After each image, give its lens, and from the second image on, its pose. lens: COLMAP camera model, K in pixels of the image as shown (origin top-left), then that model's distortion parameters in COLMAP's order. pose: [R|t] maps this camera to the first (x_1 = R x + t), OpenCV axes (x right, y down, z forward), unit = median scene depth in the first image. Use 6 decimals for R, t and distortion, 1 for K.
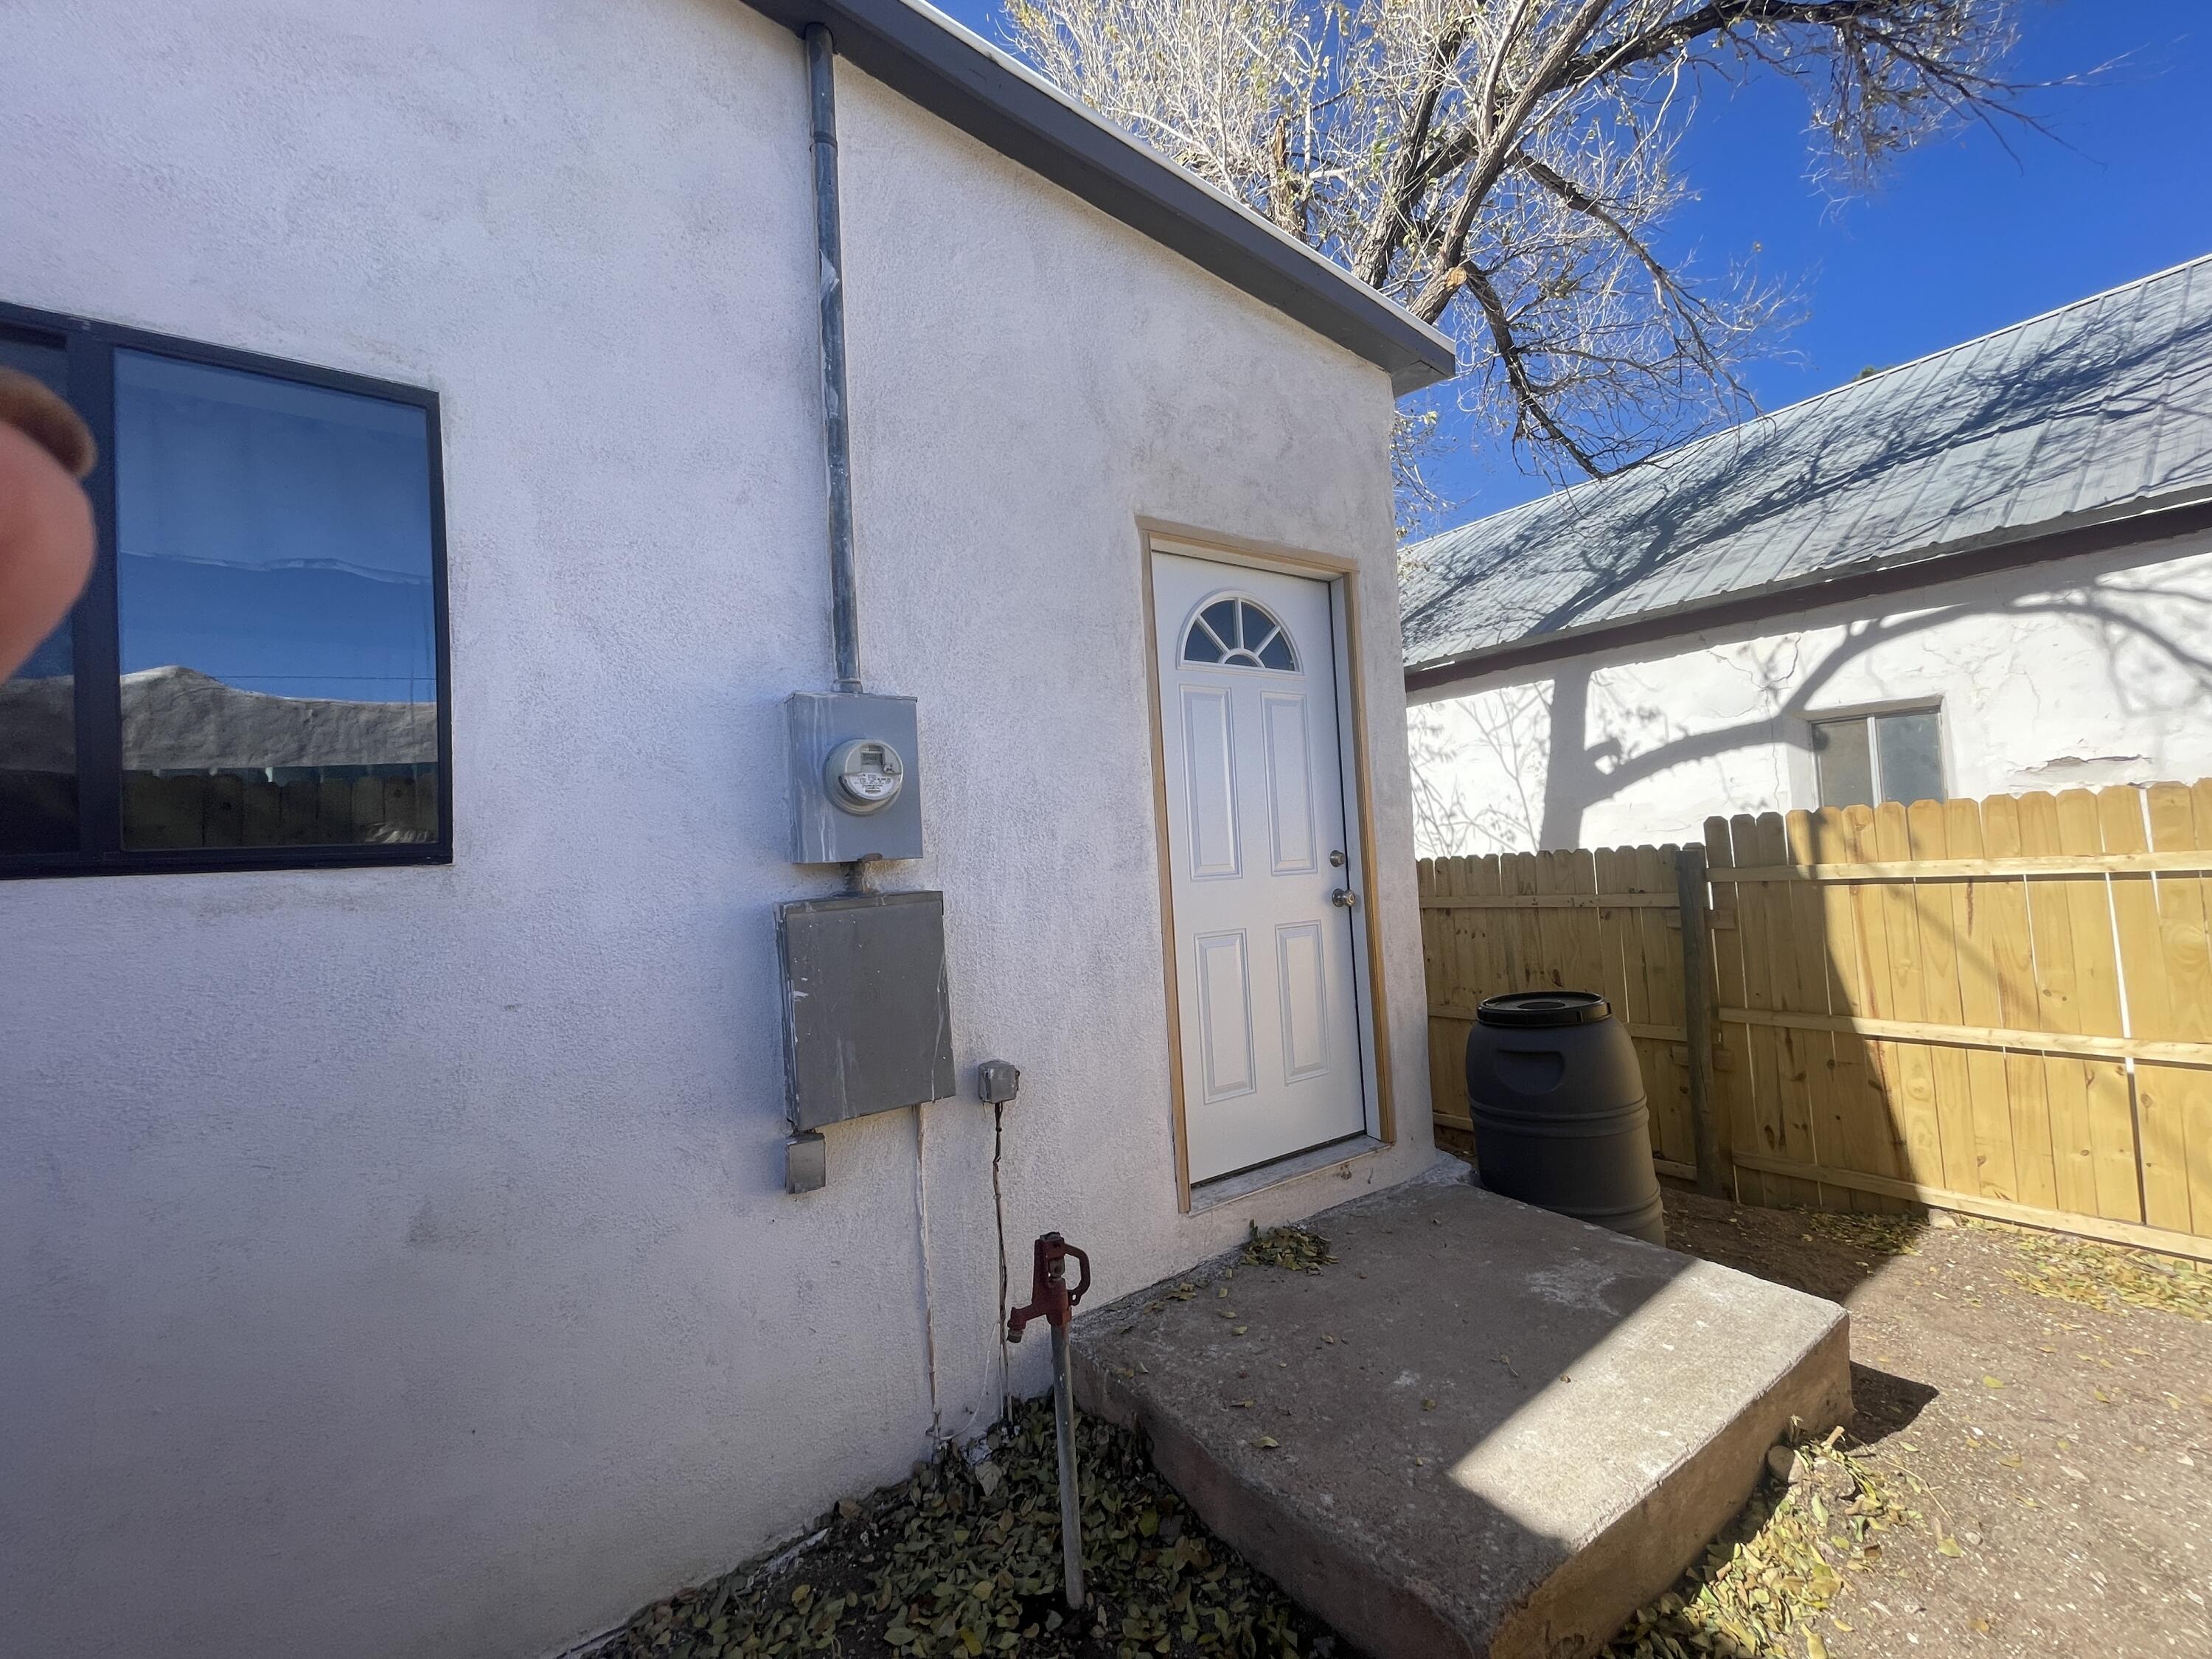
lens RADIAL K [[895.0, 0, 1111.6], [0, 895.0, 834.0], [0, 0, 1]] dist [-0.002525, 0.000363]
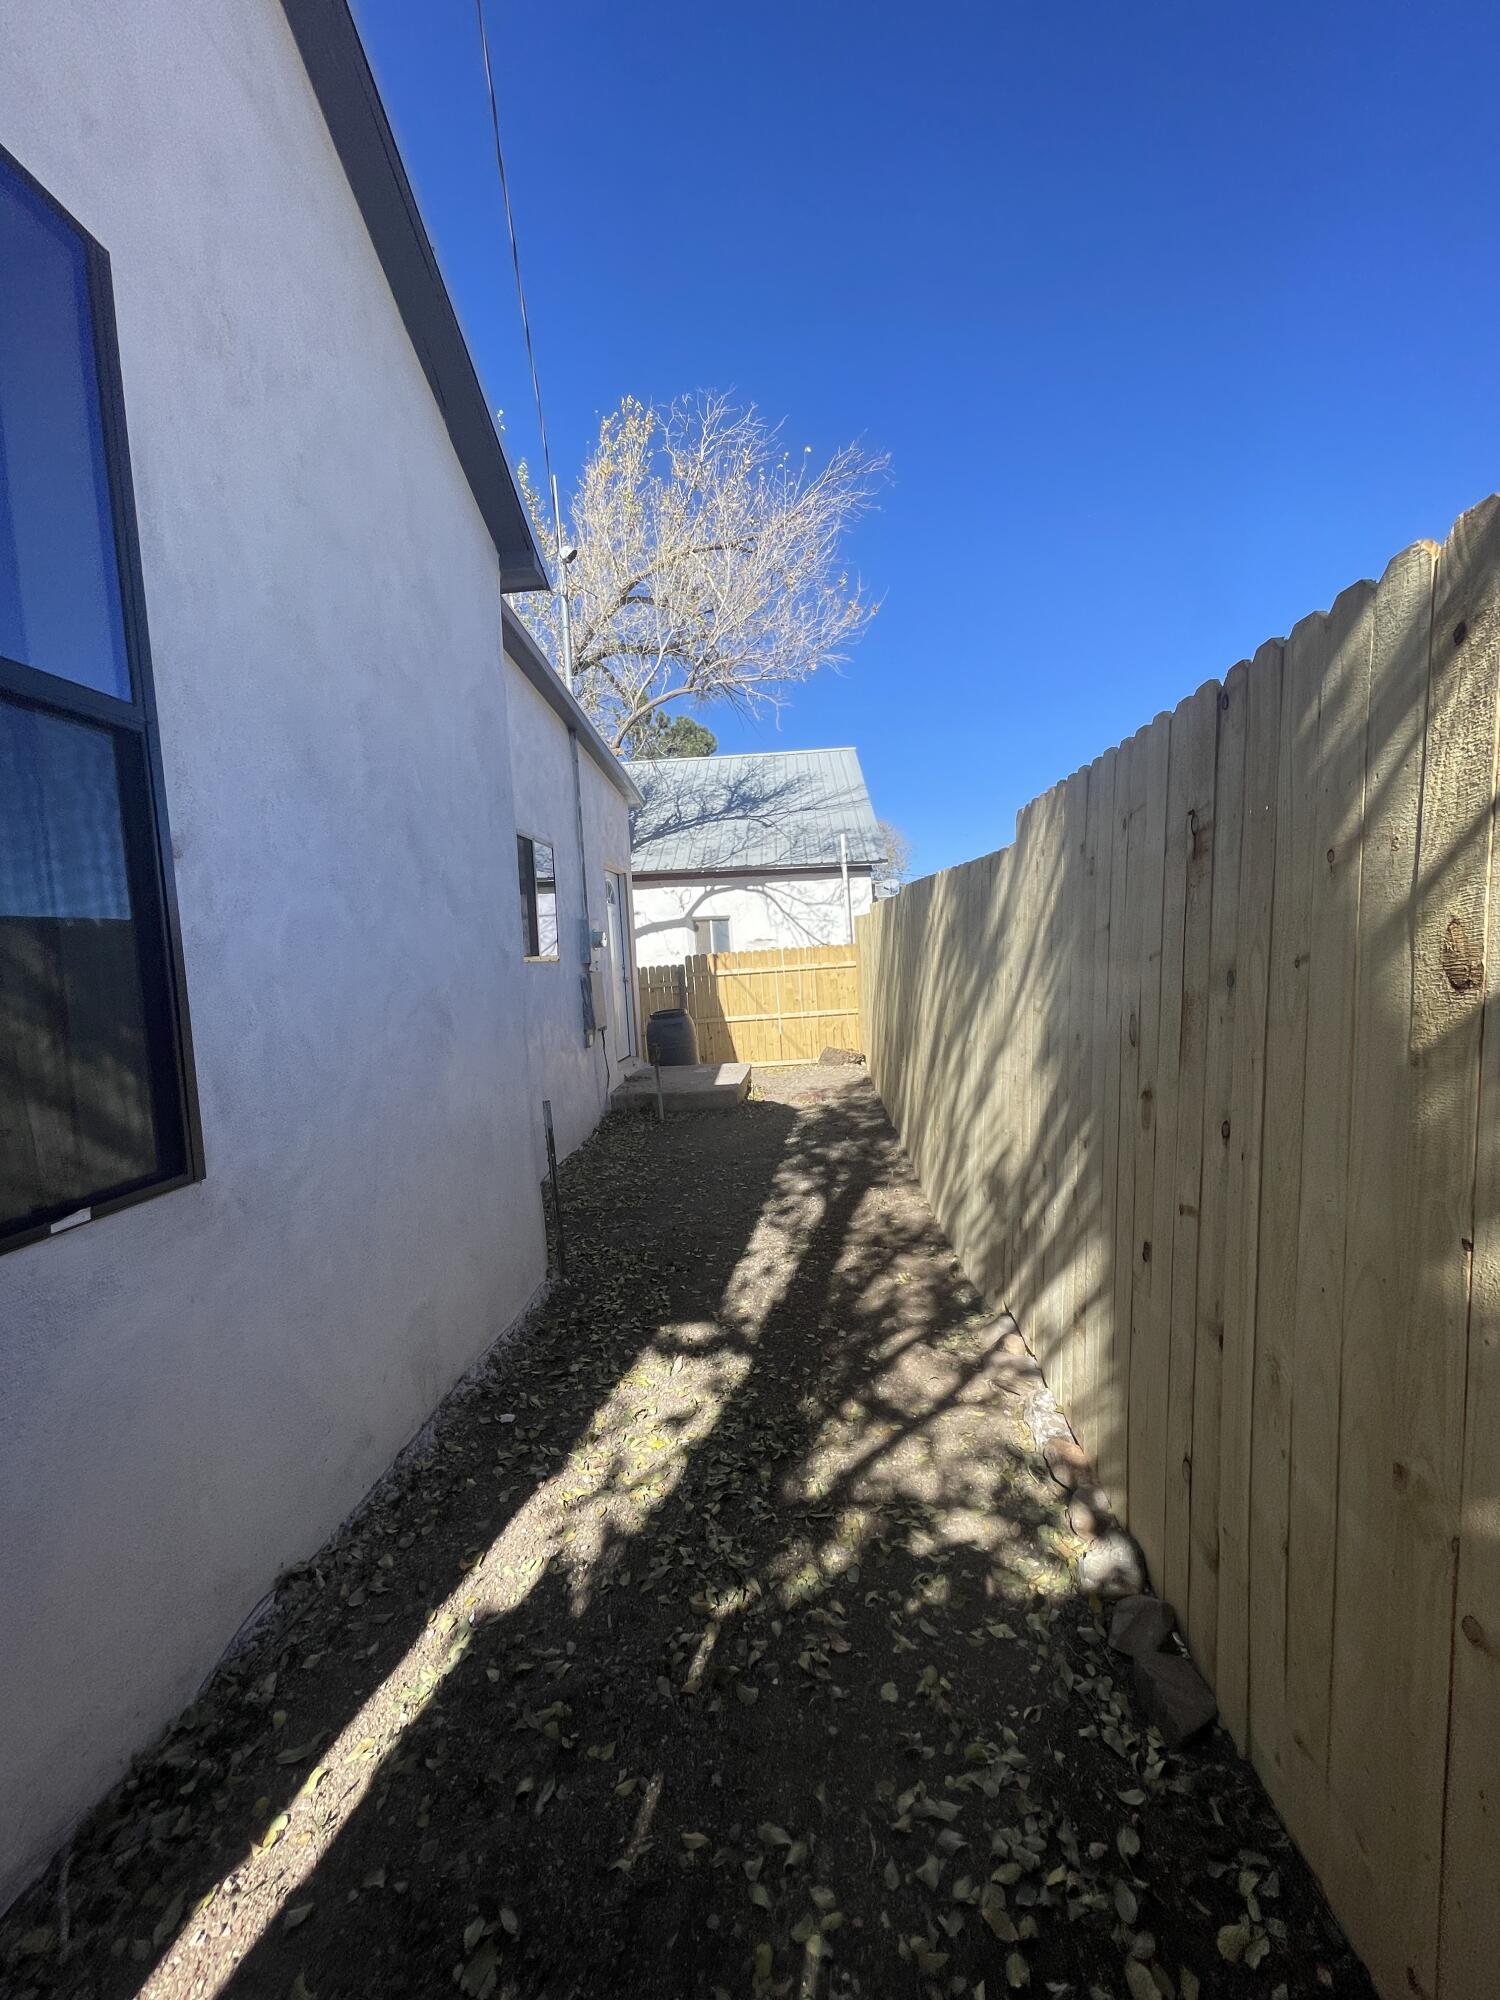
lens RADIAL K [[809.2, 0, 749.3], [0, 809.2, 998.7], [0, 0, 1]] dist [-0.002525, 0.000363]
pose [[0.623653, -0.024447, 0.781319, -1.100068], [-0.009743, 0.999190, 0.039040, 0.015197], [-0.781640, -0.031960, 0.622910, -0.710554]]
